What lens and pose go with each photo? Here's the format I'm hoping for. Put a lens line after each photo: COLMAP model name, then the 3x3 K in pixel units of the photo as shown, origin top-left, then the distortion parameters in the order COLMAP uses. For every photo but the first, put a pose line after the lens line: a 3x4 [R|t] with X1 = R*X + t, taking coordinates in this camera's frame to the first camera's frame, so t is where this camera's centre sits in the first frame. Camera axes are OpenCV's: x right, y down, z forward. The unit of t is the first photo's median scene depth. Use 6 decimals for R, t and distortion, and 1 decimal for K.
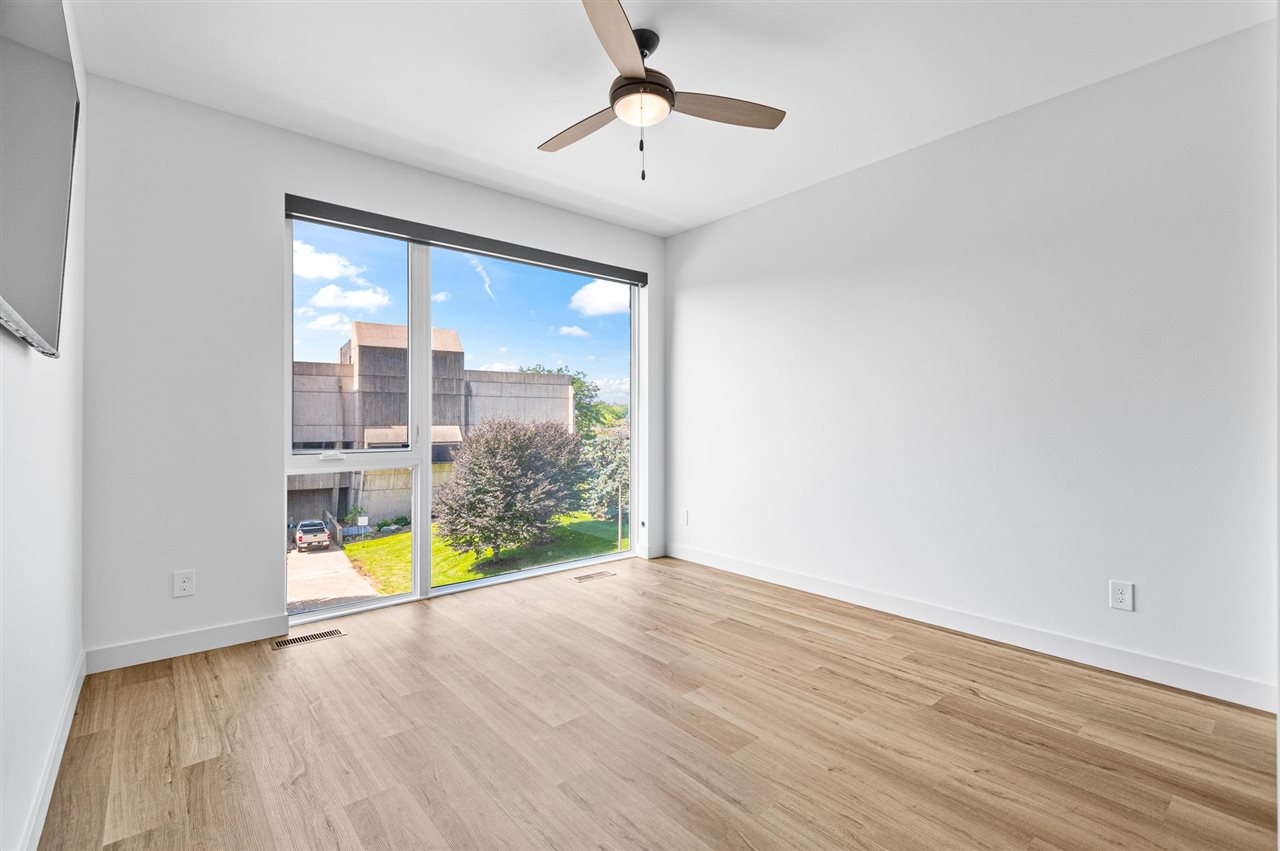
lens RADIAL K [[577.2, 0, 640.2], [0, 577.2, 414.4], [0, 0, 1]] dist [0.000867, -0.000167]
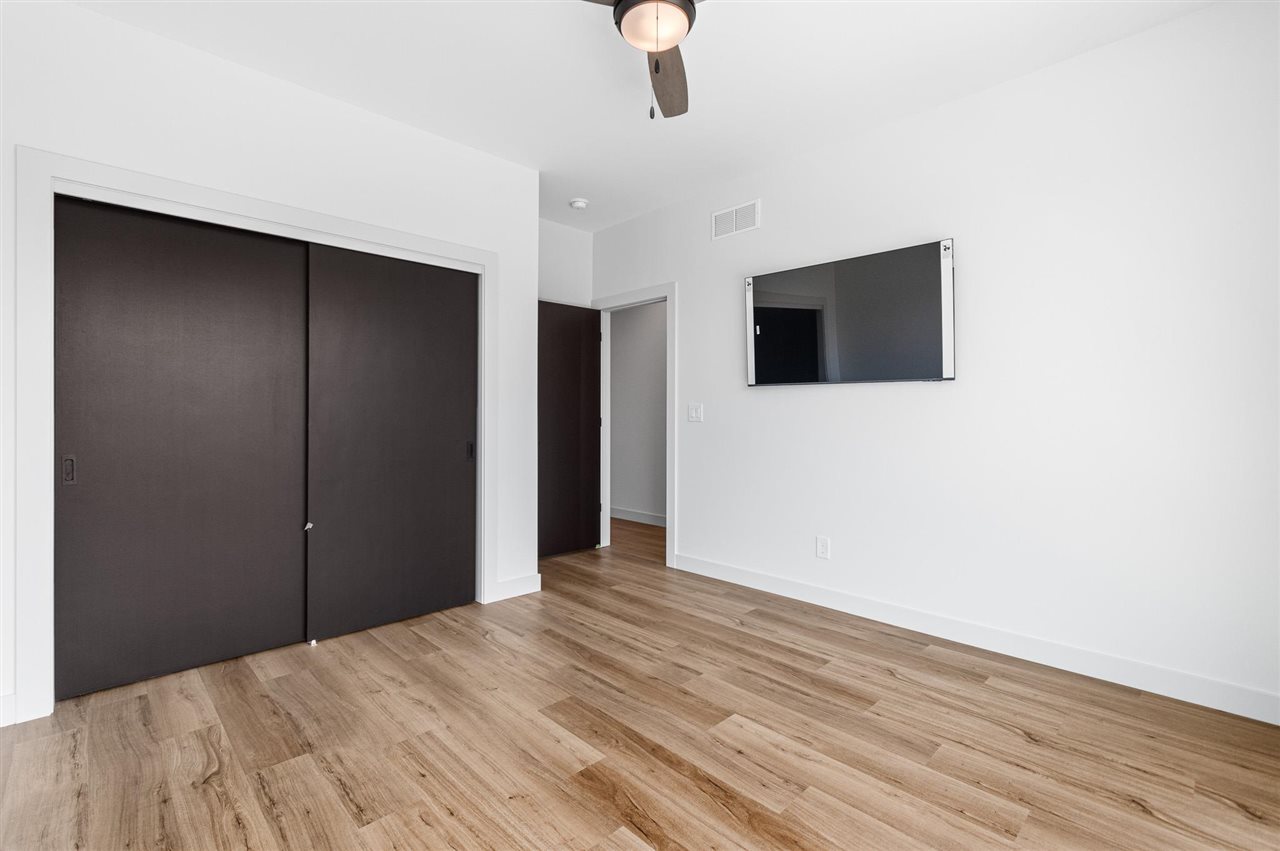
lens RADIAL K [[577.2, 0, 640.2], [0, 577.2, 414.4], [0, 0, 1]] dist [0.000867, -0.000167]
pose [[-0.997764, -0.001747, -0.066813, 0.089297], [-0.000740, 0.999886, -0.015098, 0.029023], [0.066831, -0.015015, -0.997651, 2.073381]]
